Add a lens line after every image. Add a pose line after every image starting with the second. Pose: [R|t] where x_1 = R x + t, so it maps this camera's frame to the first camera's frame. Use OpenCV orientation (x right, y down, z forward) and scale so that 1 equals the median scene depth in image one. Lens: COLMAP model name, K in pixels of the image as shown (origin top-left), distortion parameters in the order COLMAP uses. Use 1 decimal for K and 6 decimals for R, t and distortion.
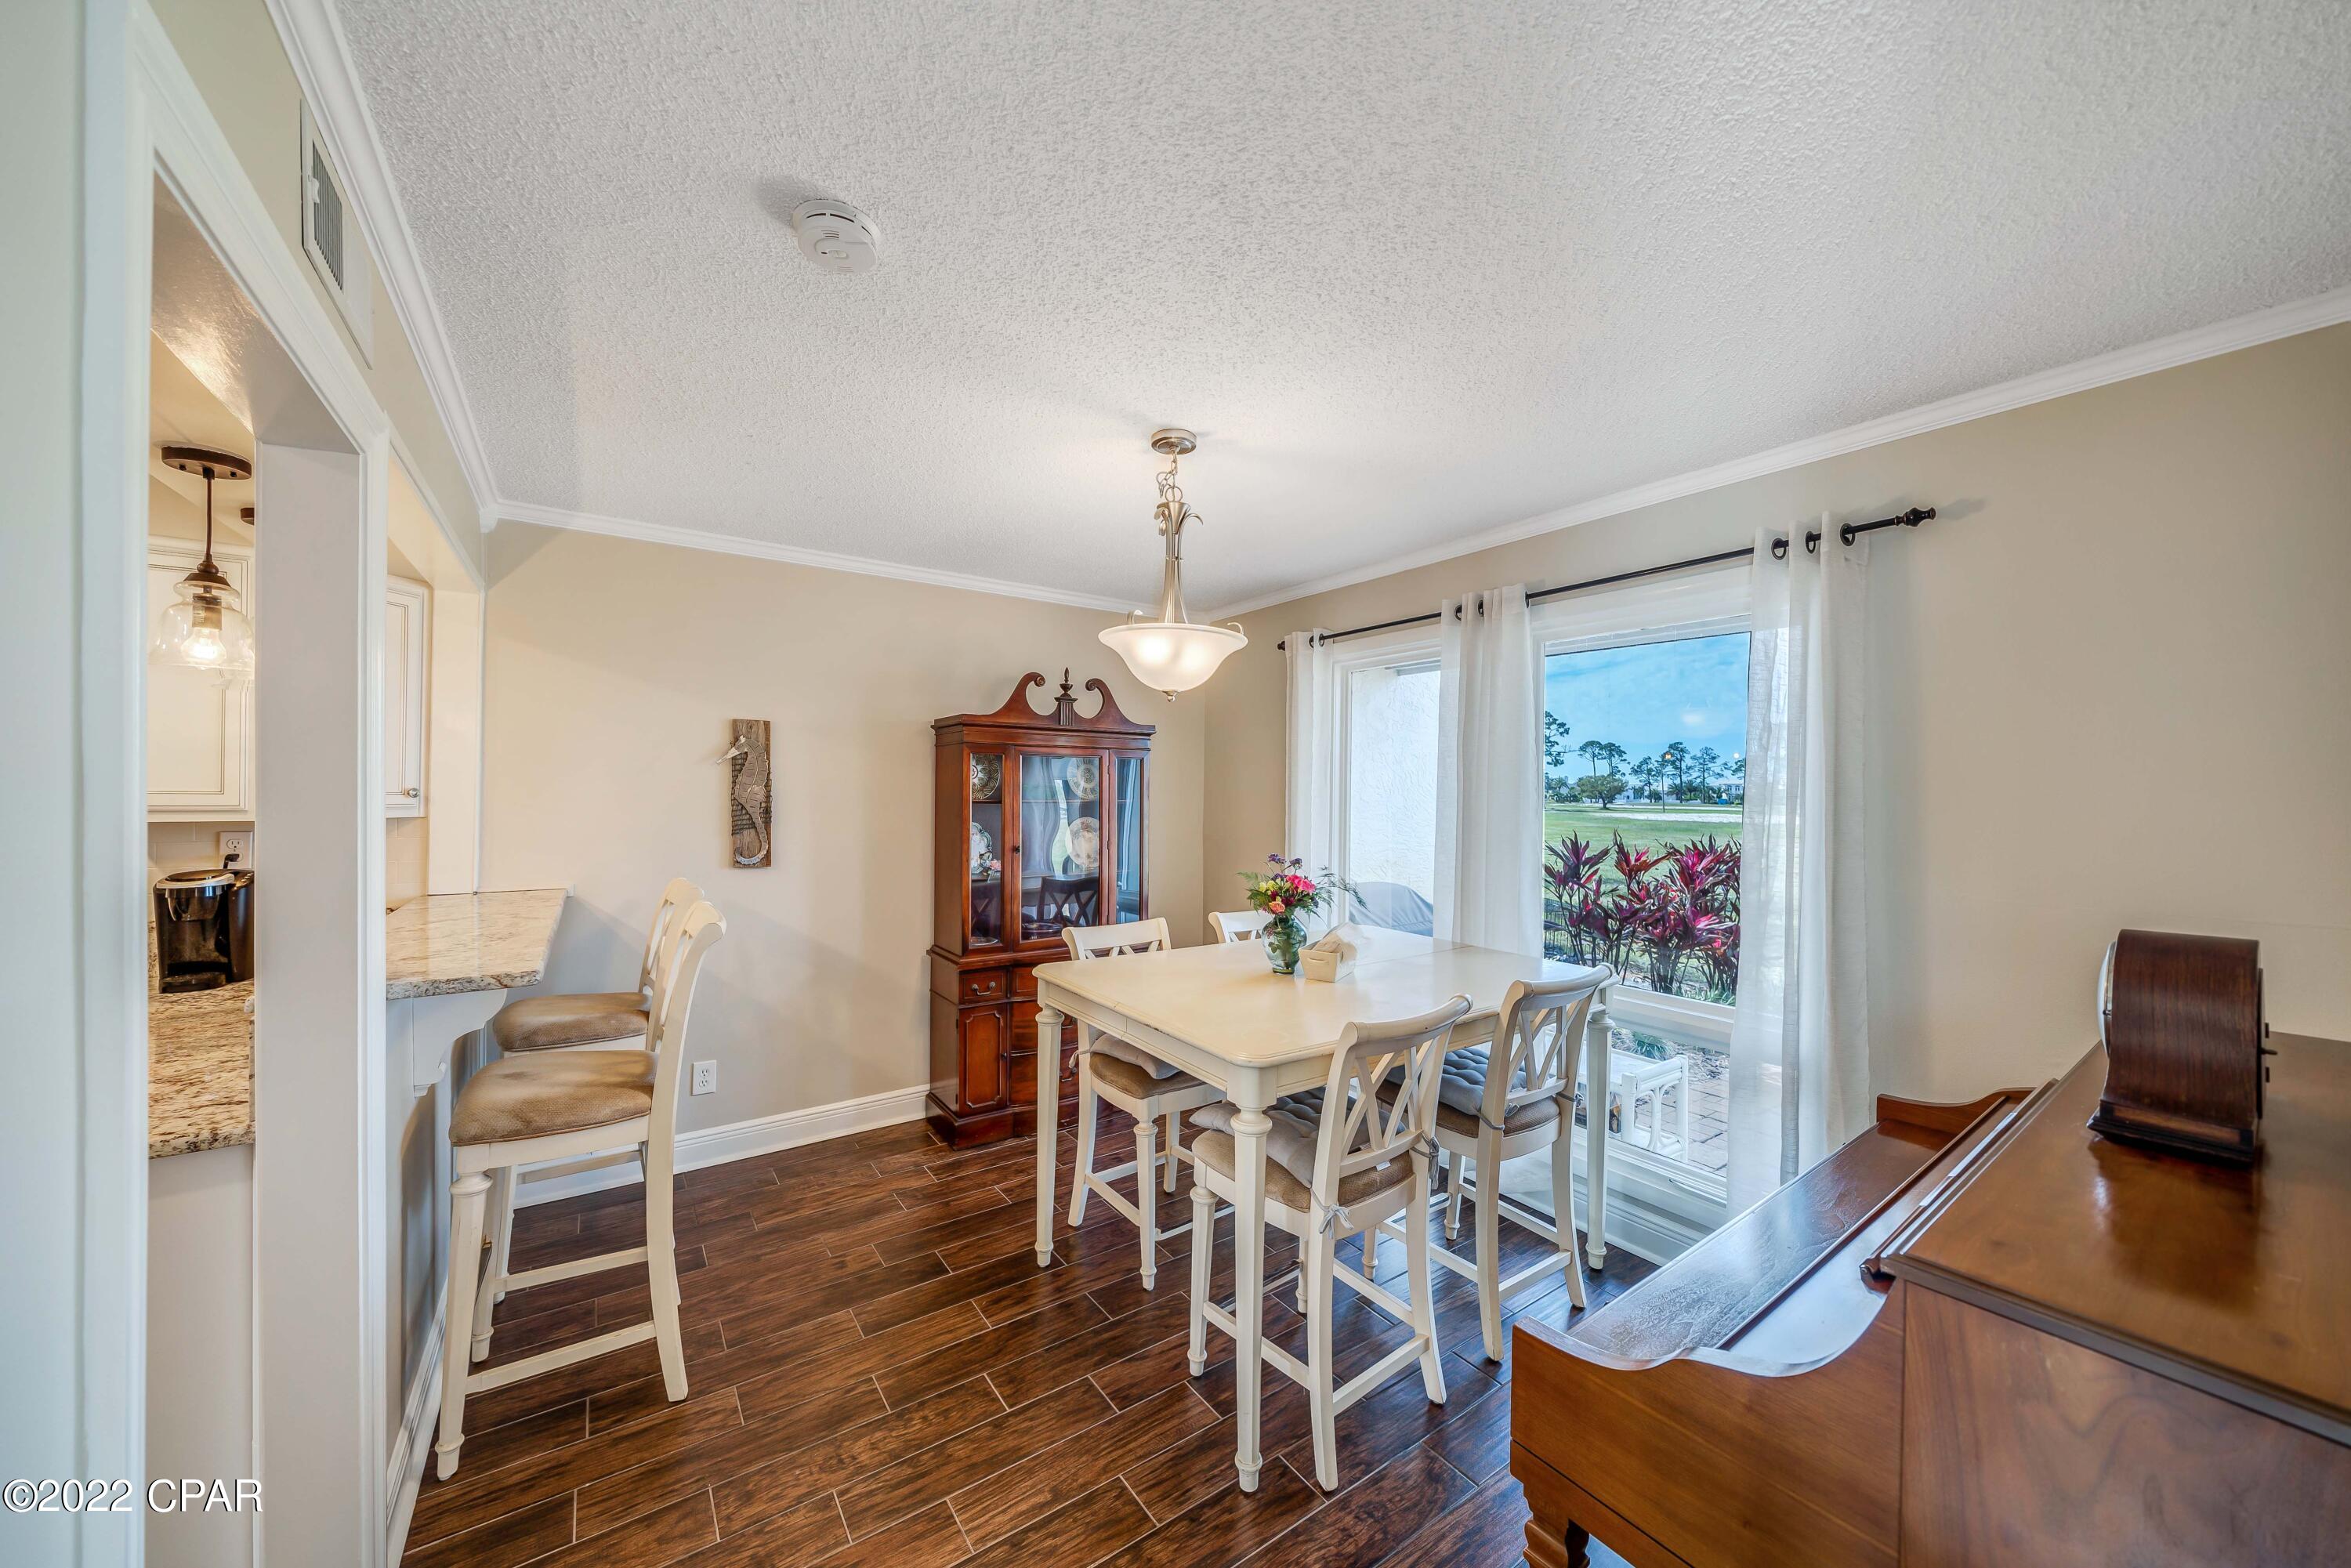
lens RADIAL K [[817.8, 0, 1159.2], [0, 817.8, 793.6], [0, 0, 1]] dist [-0.005613, 0.000003]
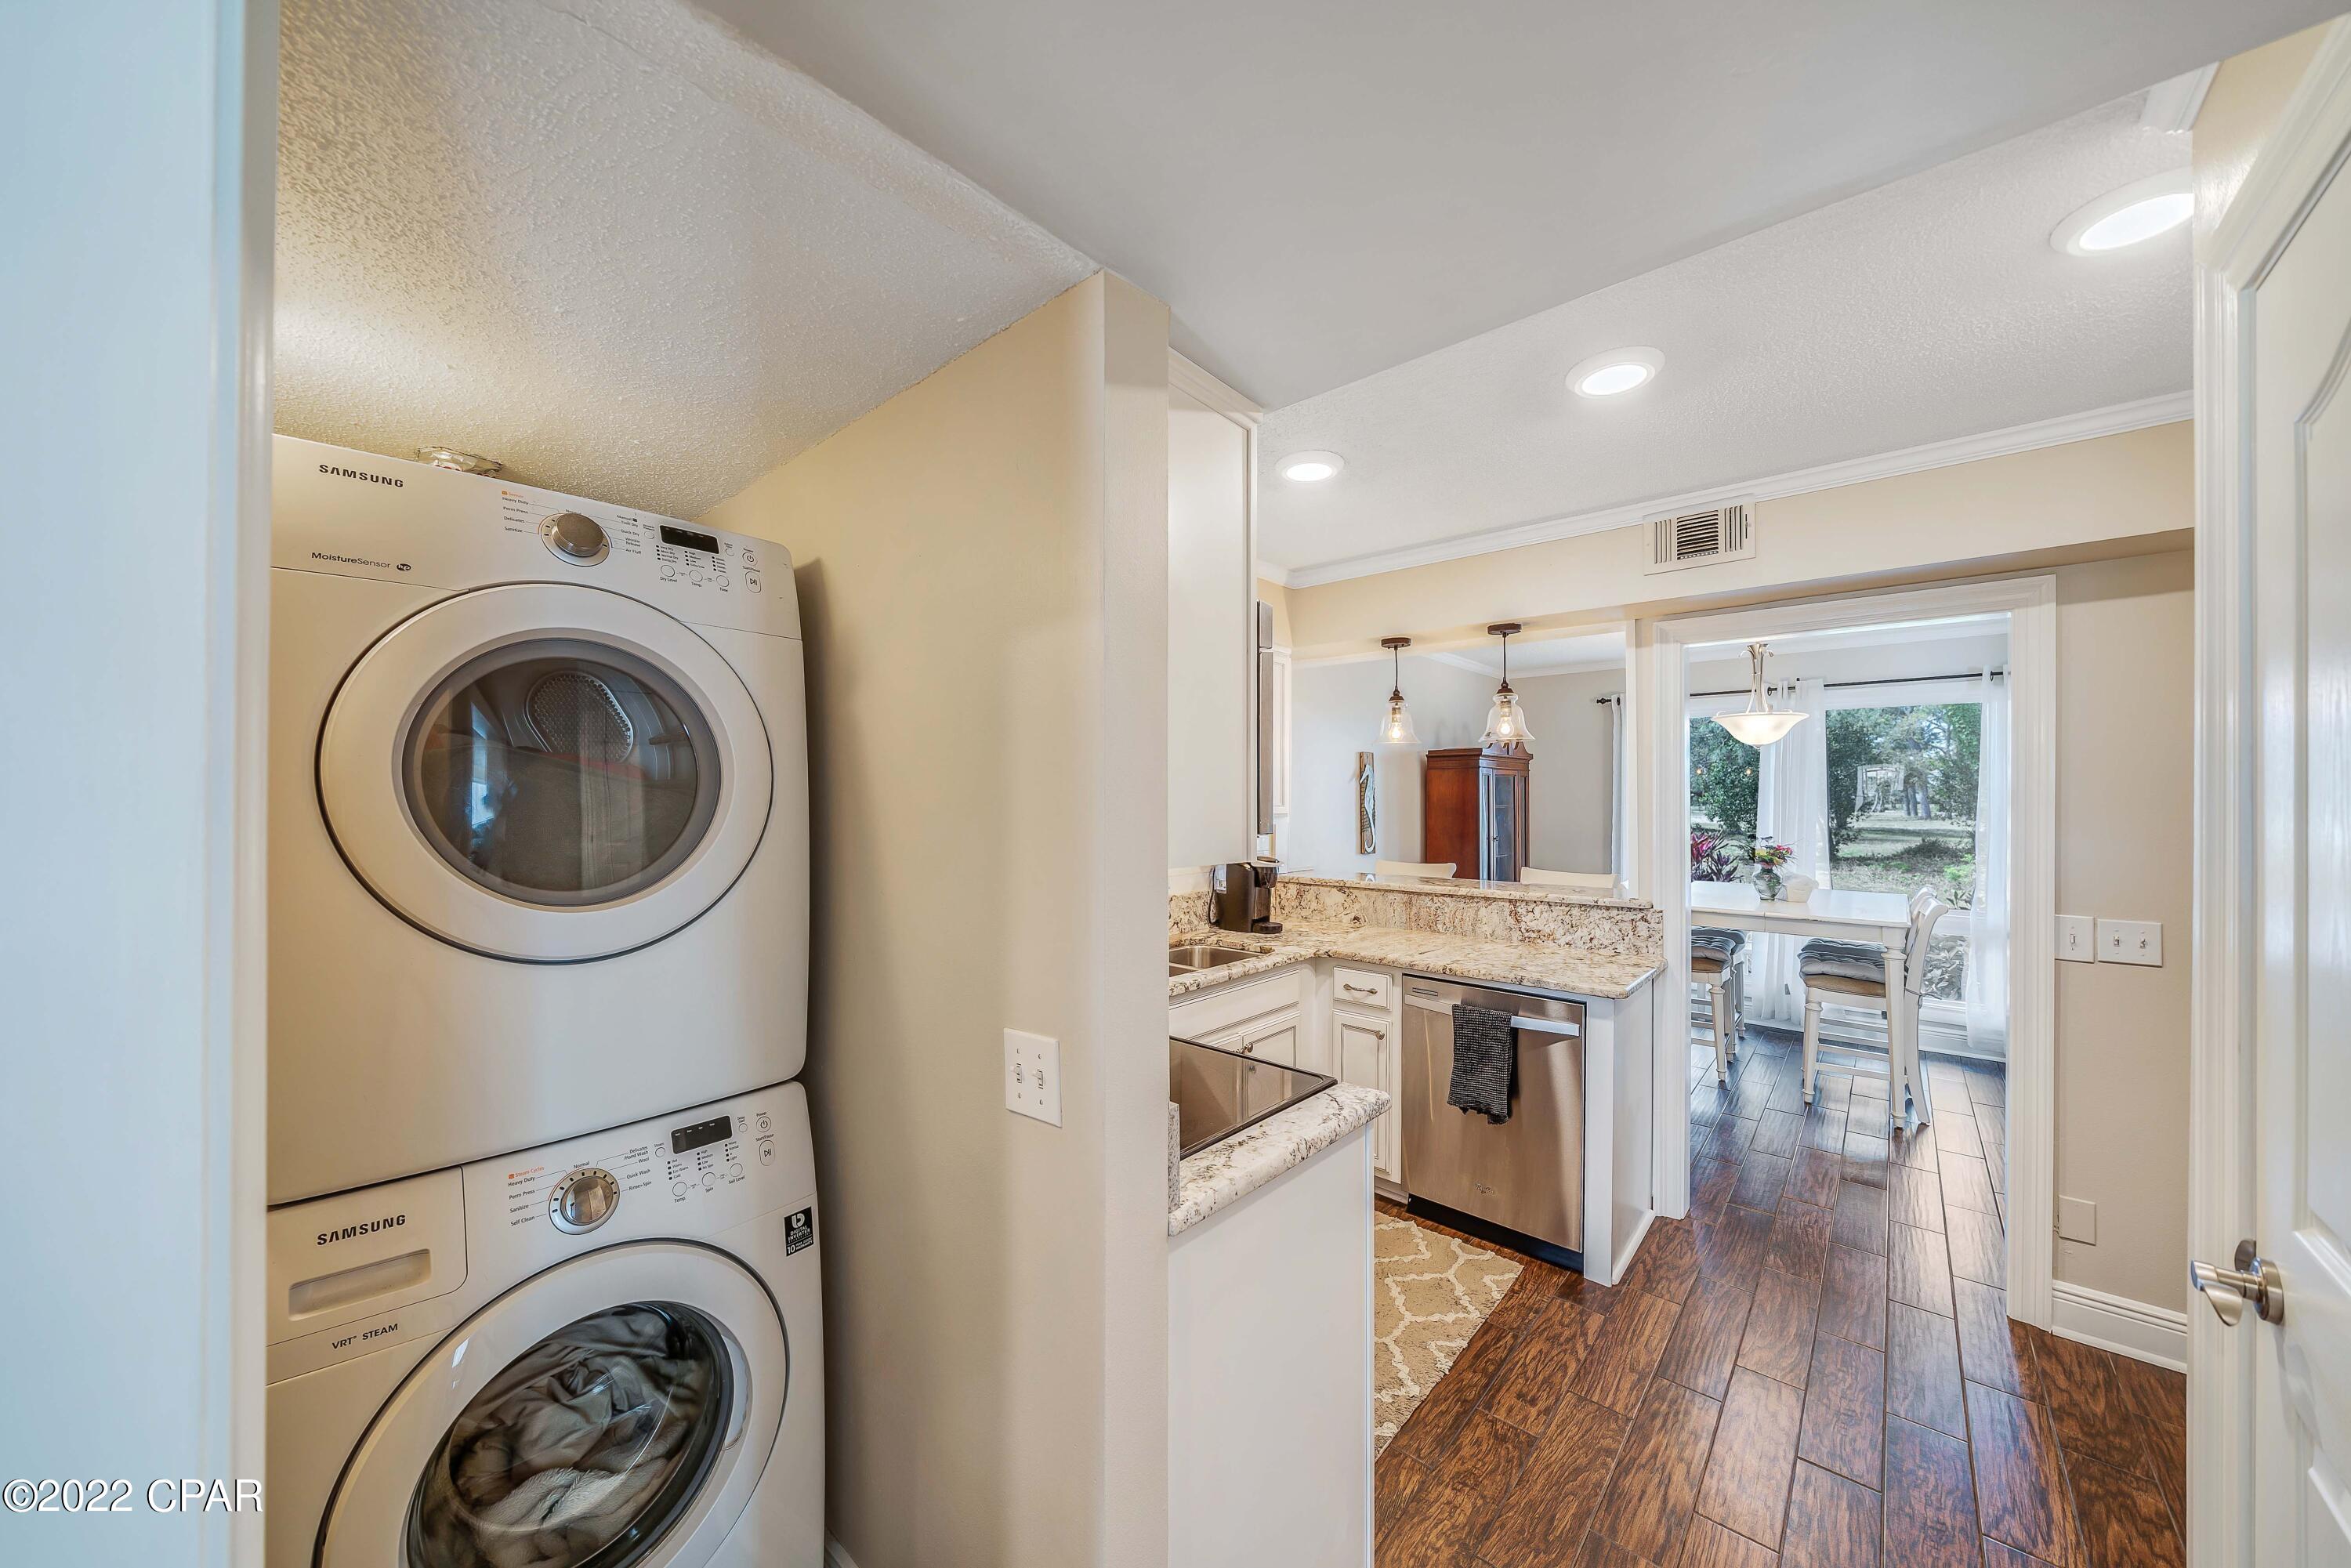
lens RADIAL K [[822.0, 0, 1171.7], [0, 822.0, 792.2], [0, 0, 1]] dist [-0.001162, -0.000079]
pose [[0.968861, -0.007015, 0.247507, -1.604455], [0.009139, 0.999931, -0.007433, -0.015617], [-0.247438, 0.009463, 0.968858, -0.434731]]
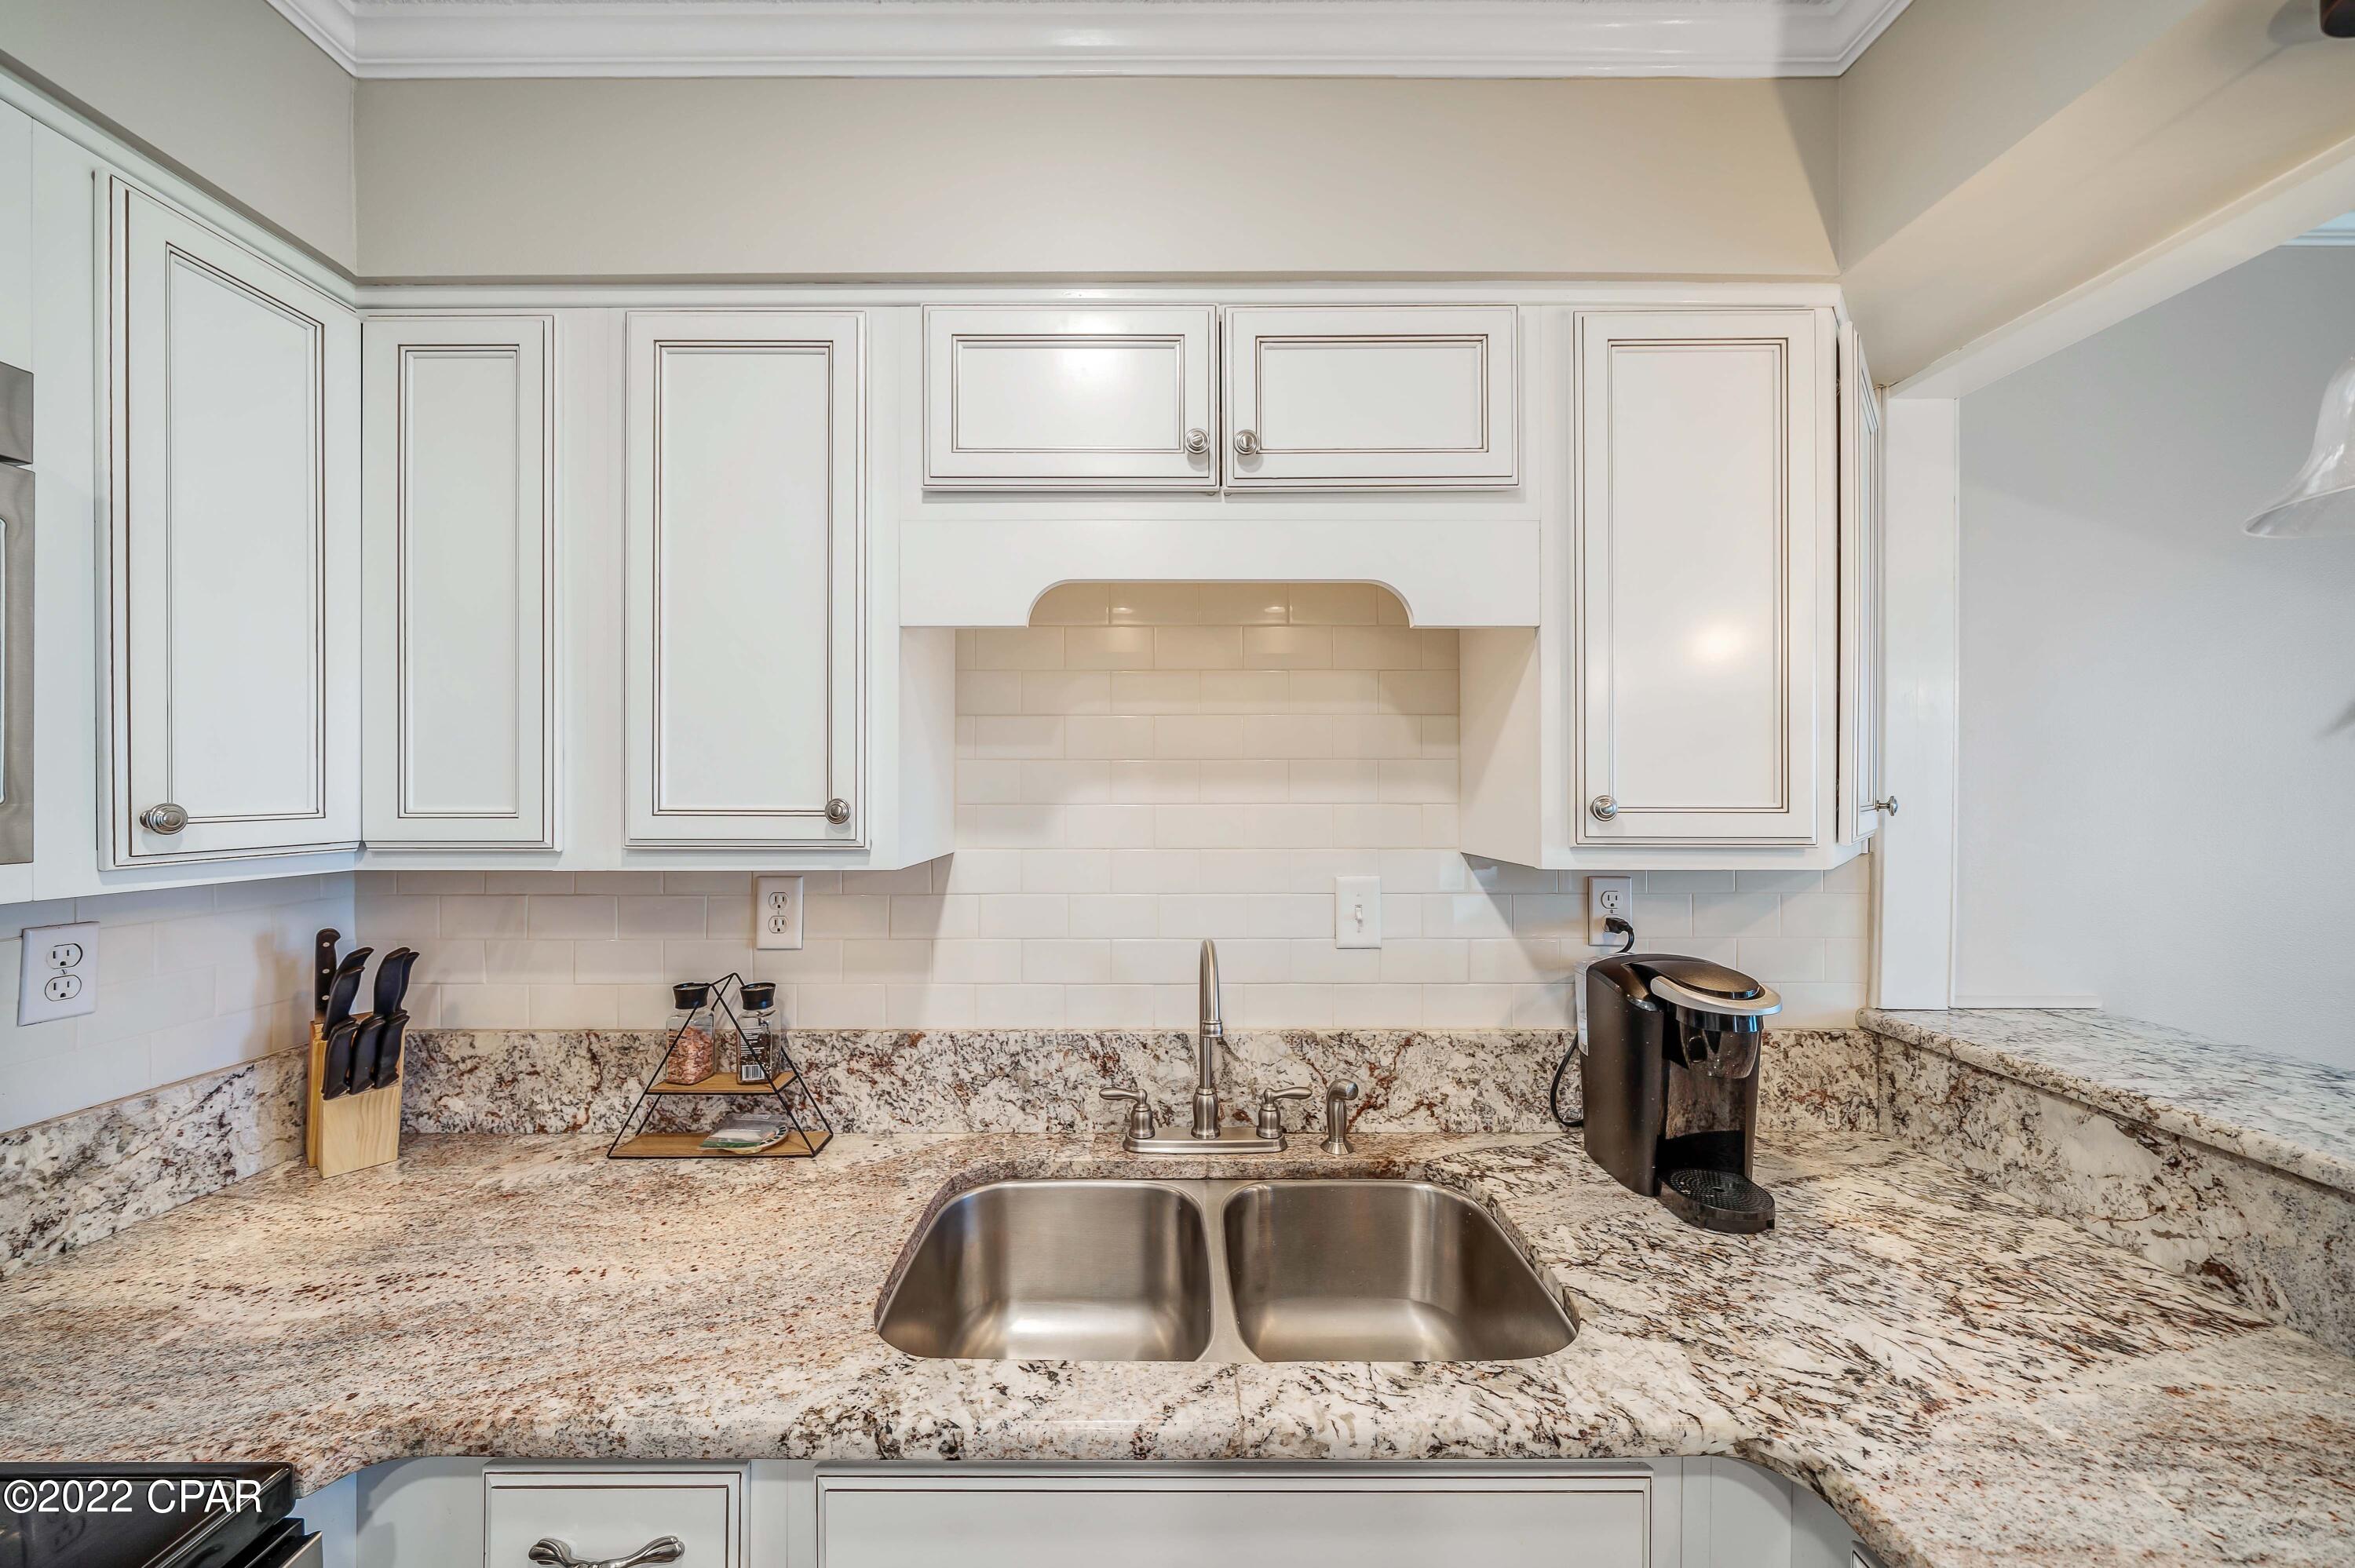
lens RADIAL K [[819.9, 0, 1166.0], [0, 819.9, 785.0], [0, 0, 1]] dist [-0.002399, -0.000079]
pose [[0.824177, -0.011044, -0.566224, -1.080748], [0.005391, 0.999918, -0.011656, -0.010218], [0.566306, 0.006555, 0.824169, 0.378151]]
